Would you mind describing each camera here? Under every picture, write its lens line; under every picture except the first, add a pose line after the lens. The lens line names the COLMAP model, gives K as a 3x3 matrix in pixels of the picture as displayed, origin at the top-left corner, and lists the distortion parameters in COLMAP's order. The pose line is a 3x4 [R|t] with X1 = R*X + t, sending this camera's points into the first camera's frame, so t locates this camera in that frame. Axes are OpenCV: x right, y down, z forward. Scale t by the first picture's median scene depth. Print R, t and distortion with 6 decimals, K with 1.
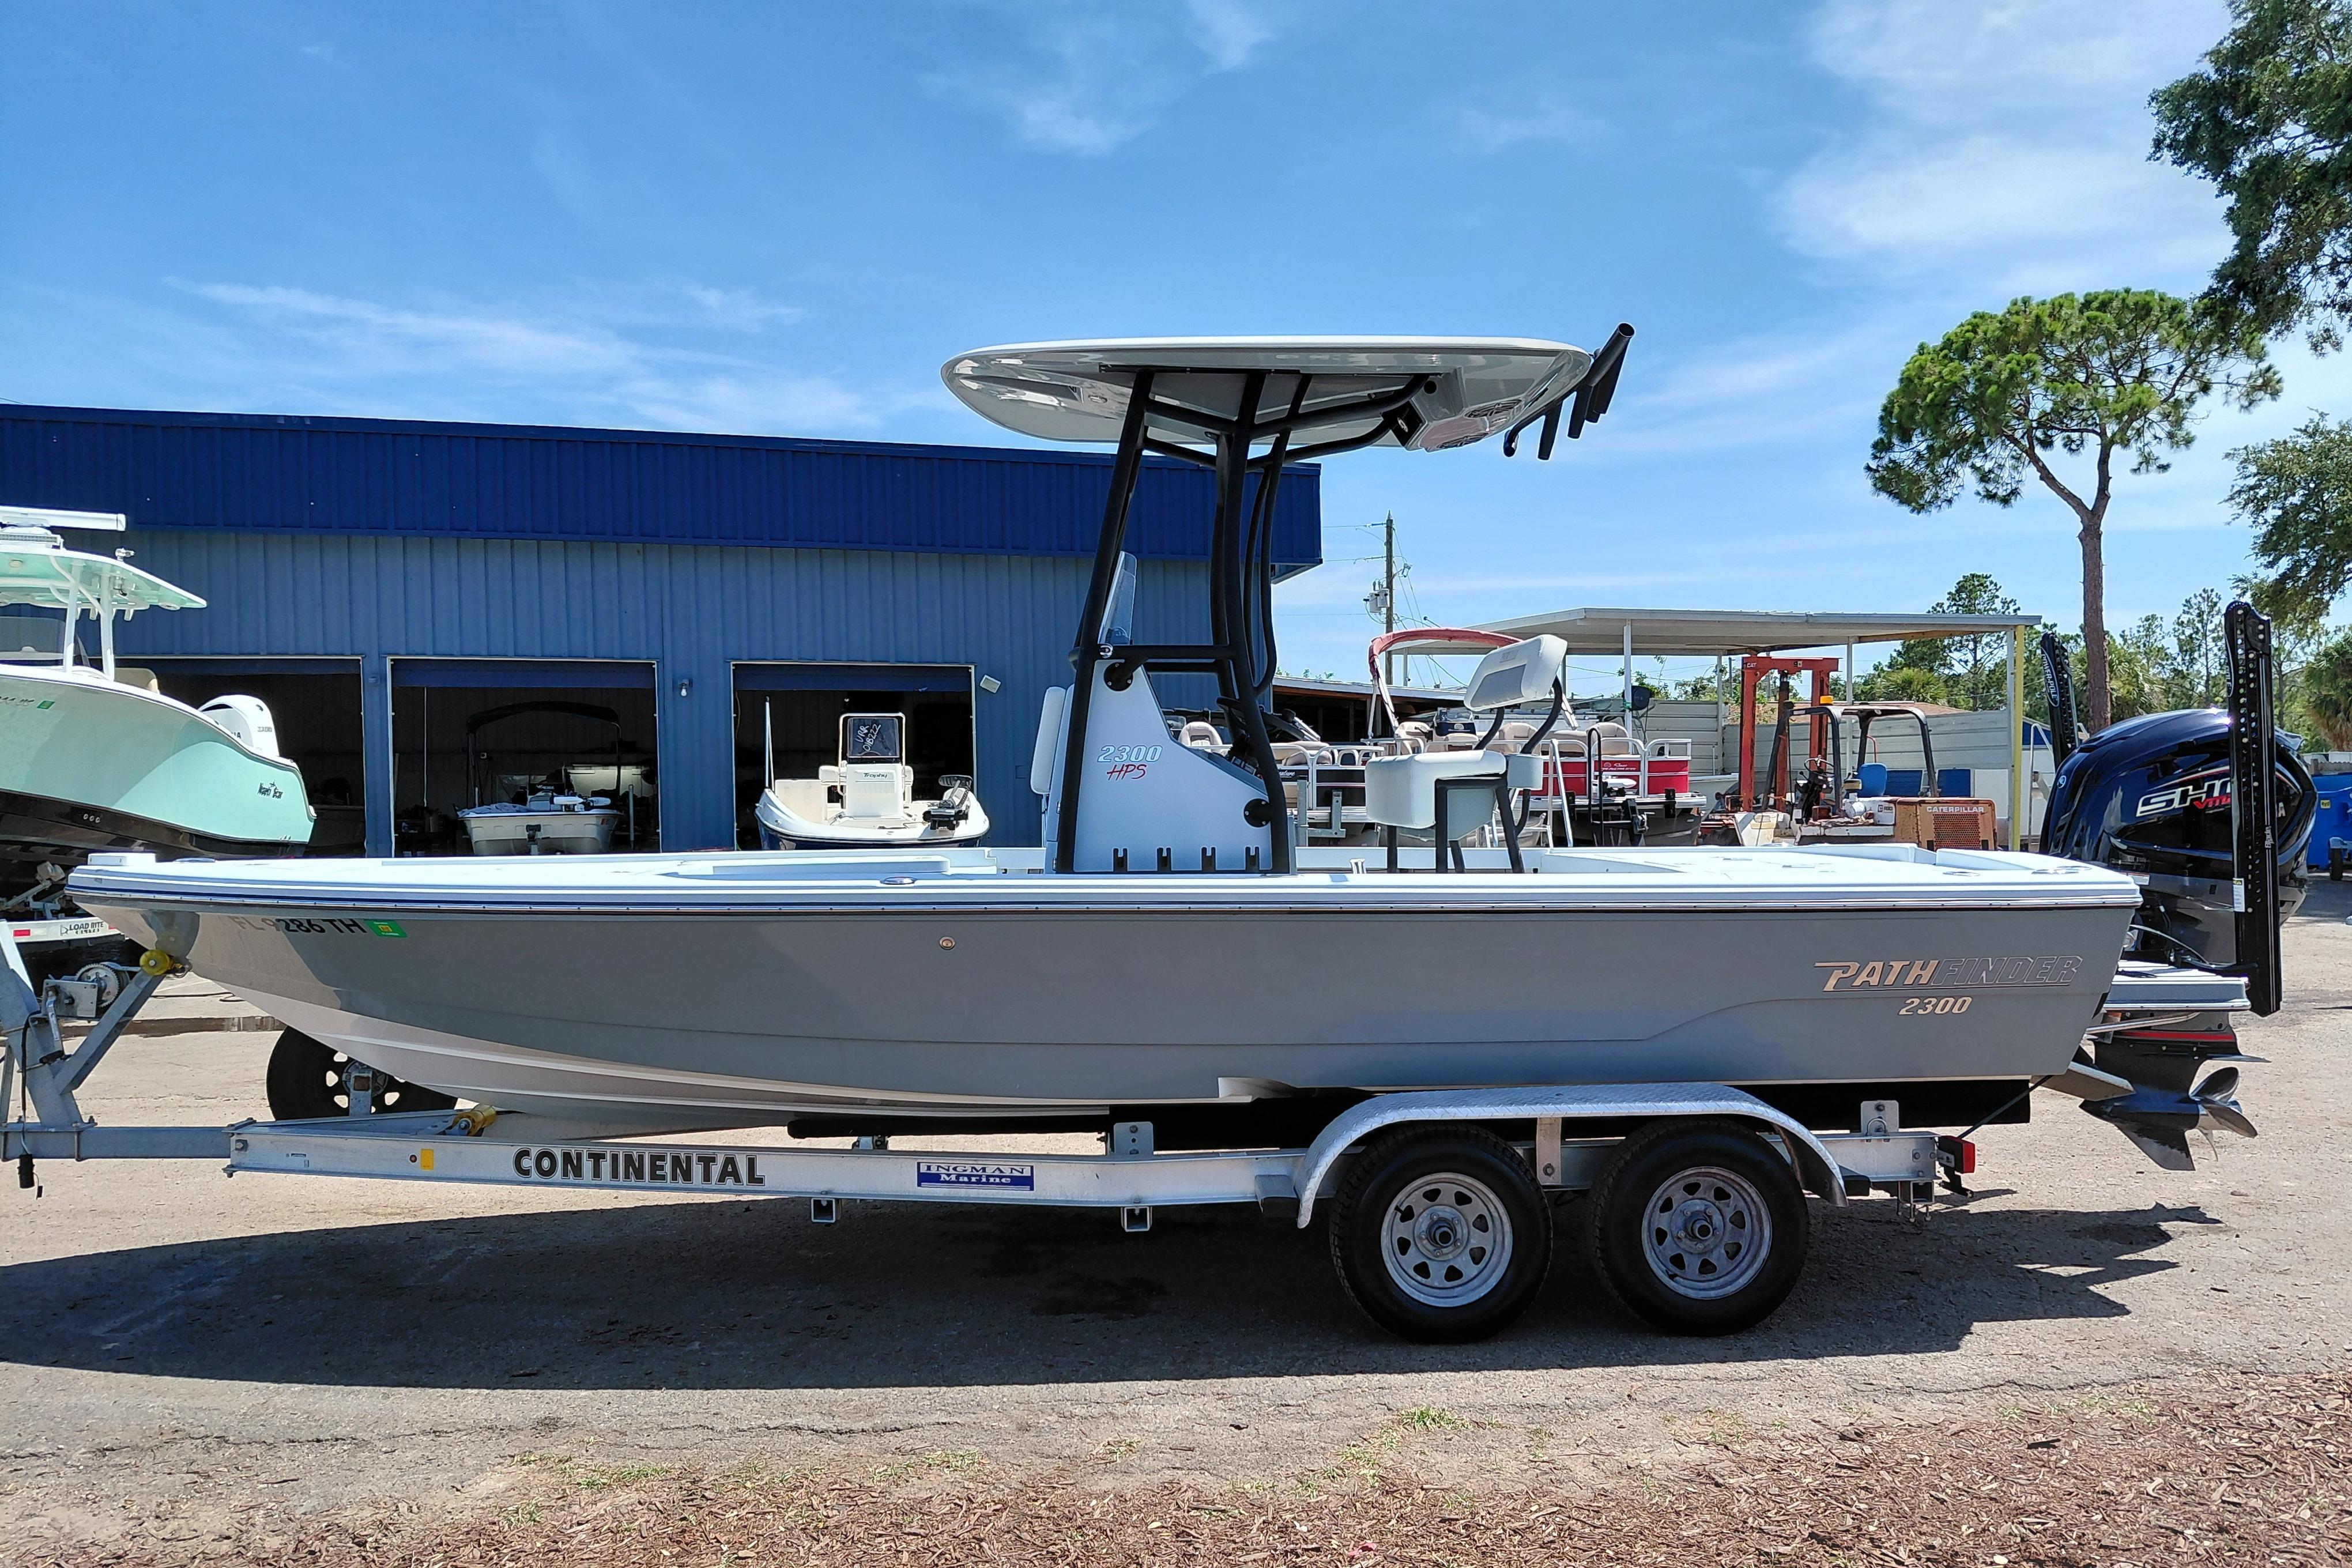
lens RADIAL K [[1757.6, 0, 1207.7], [0, 1757.6, 808.2], [0, 0, 1]] dist [0.040732, -0.070941]
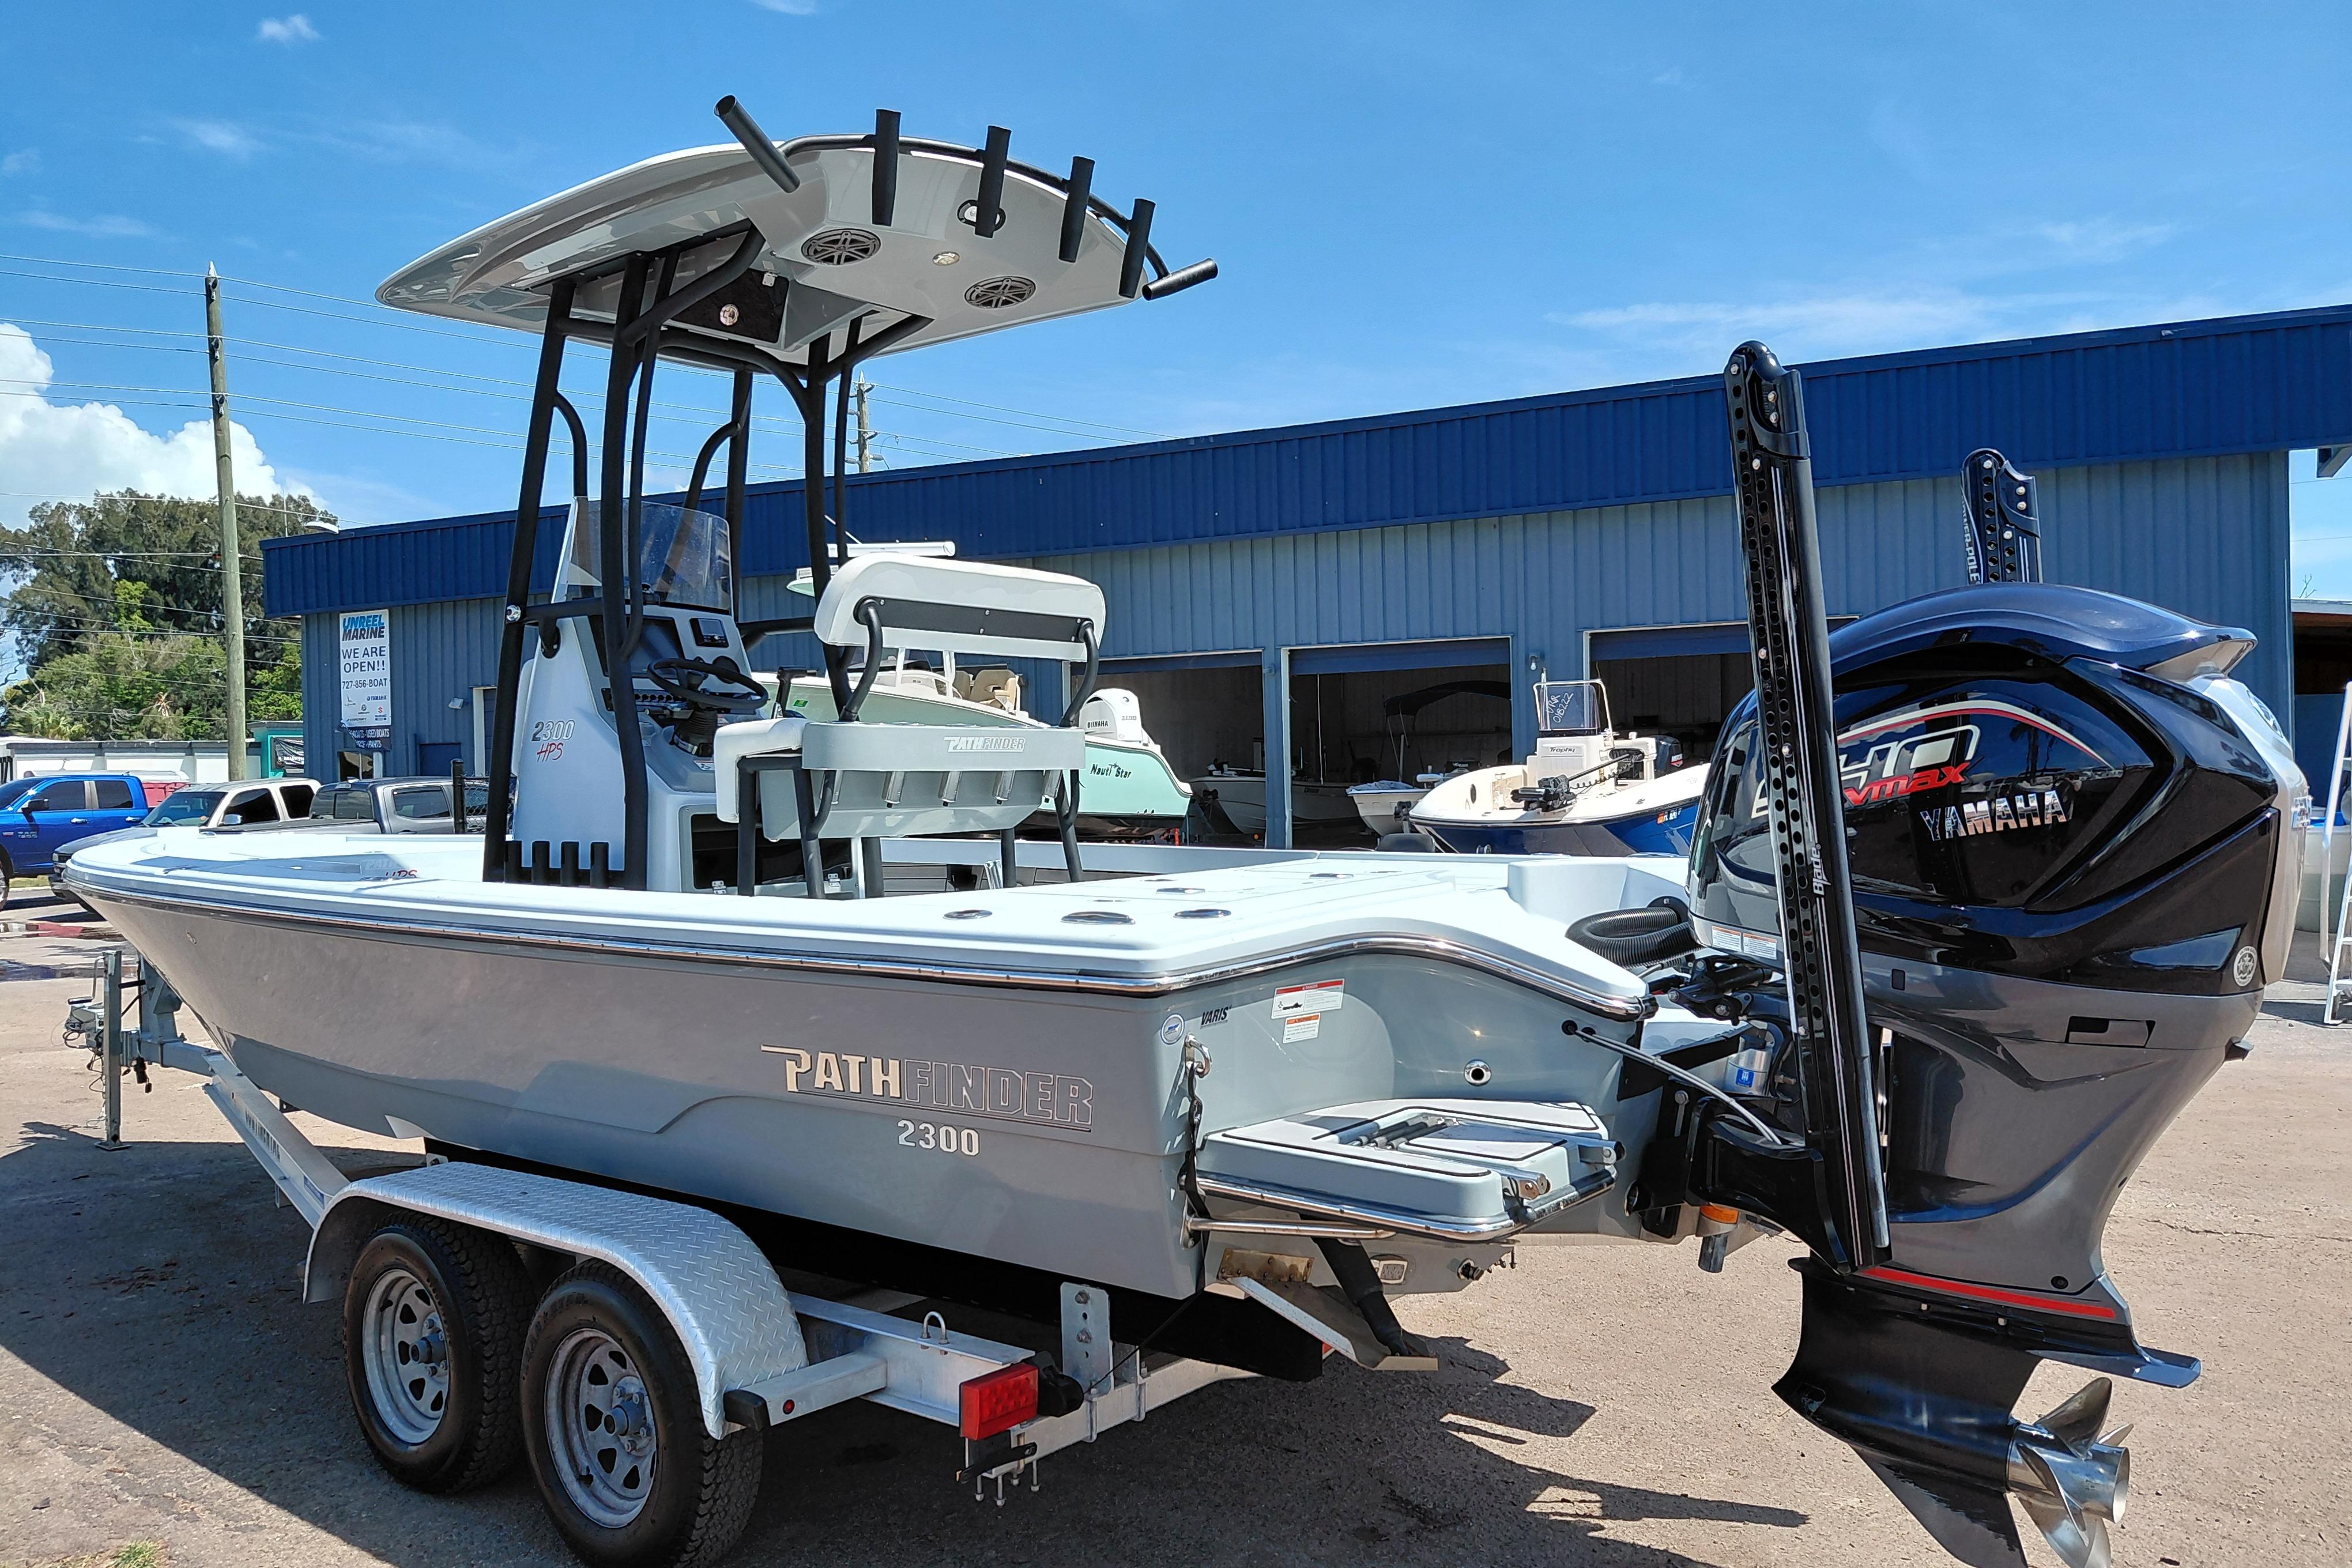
lens RADIAL K [[1757.6, 0, 1175.5], [0, 1757.6, 798.9], [0, 0, 1]] dist [0.040732, -0.070941]
pose [[0.740615, 0.005691, -0.671905, 0.253542], [0.000227, 0.999962, 0.008720, -0.001714], [0.671929, -0.006610, 0.740586, 0.182610]]
